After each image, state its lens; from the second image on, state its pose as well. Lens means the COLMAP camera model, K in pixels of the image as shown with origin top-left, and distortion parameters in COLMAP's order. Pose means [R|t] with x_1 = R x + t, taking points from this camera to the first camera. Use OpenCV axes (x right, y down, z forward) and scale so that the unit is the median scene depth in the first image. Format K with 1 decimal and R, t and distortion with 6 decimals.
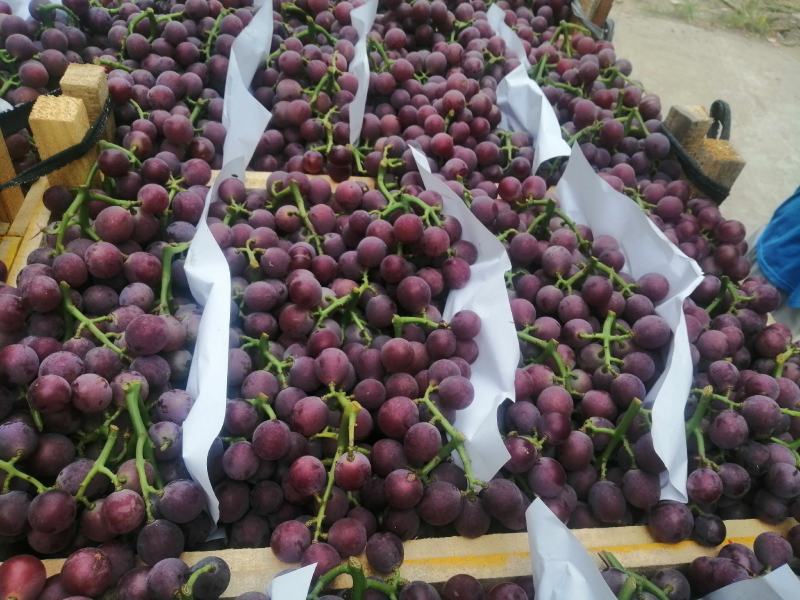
lens RADIAL K [[635.1, 0, 405.9], [0, 635.1, 294.4], [0, 0, 1]] dist [0.017923, -0.054398]
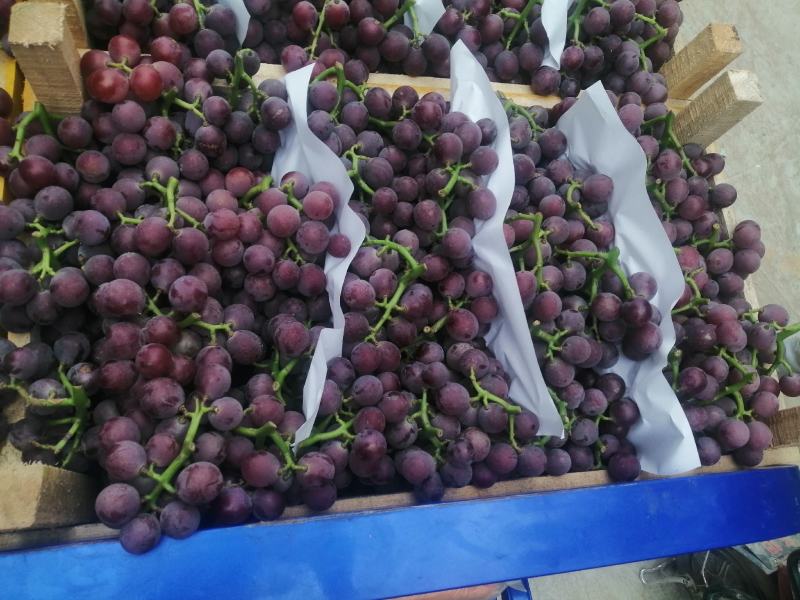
lens RADIAL K [[635.1, 0, 401.9], [0, 635.1, 302.4], [0, 0, 1]] dist [0.017923, -0.054398]
pose [[0.993614, 0.052322, 0.099963, -0.034823], [-0.090671, 0.897569, 0.431450, 0.167551], [-0.067150, -0.437758, 0.896582, -0.442325]]
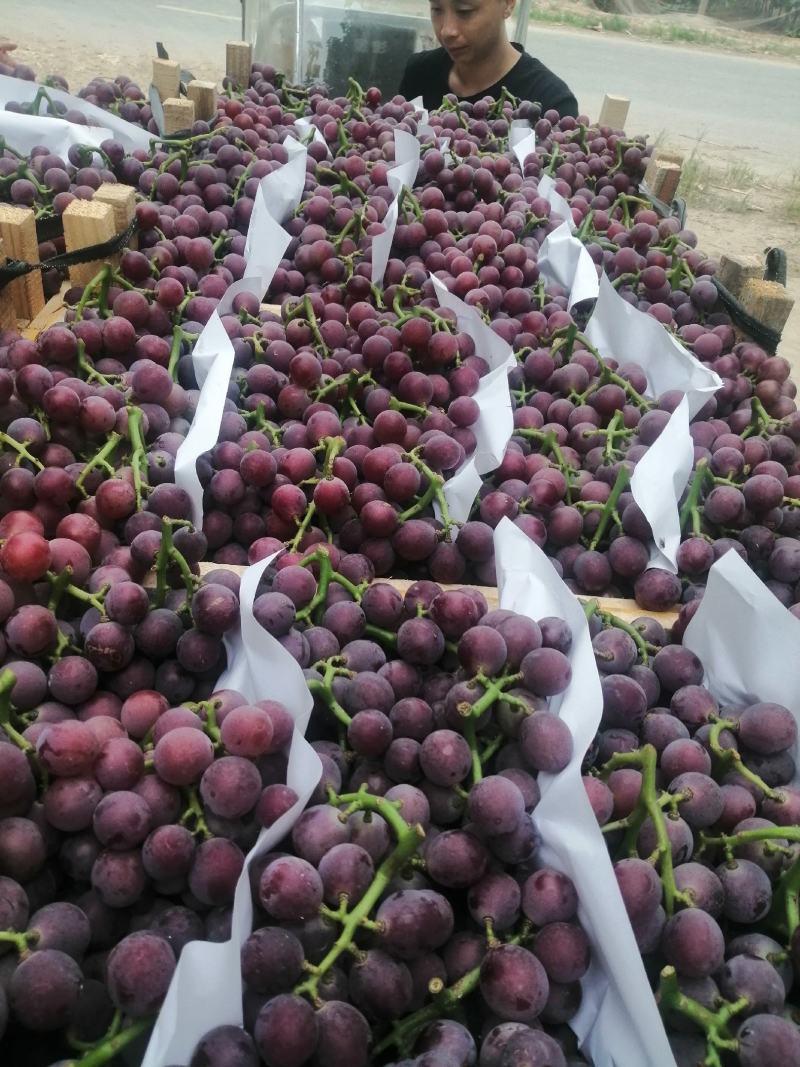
lens RADIAL K [[847.1, 0, 392.7], [0, 847.1, 541.3], [0, 0, 1]] dist [0.017923, -0.054398]
pose [[0.993177, 0.053274, -0.103736, 0.118858], [-0.066589, 0.989348, -0.129449, 0.382291], [0.095735, 0.135474, 0.986145, -0.249383]]
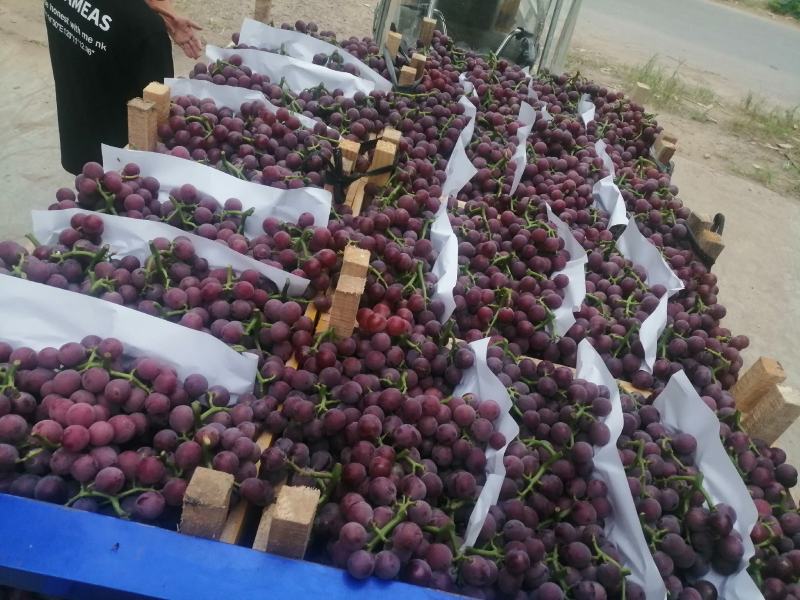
lens RADIAL K [[635.1, 0, 396.8], [0, 635.1, 301.9], [0, 0, 1]] dist [0.017923, -0.054398]
pose [[0.970891, 0.212424, -0.110667, -0.164979], [-0.225799, 0.965860, -0.127000, 0.450290], [0.079912, 0.148292, 0.985710, -0.976303]]
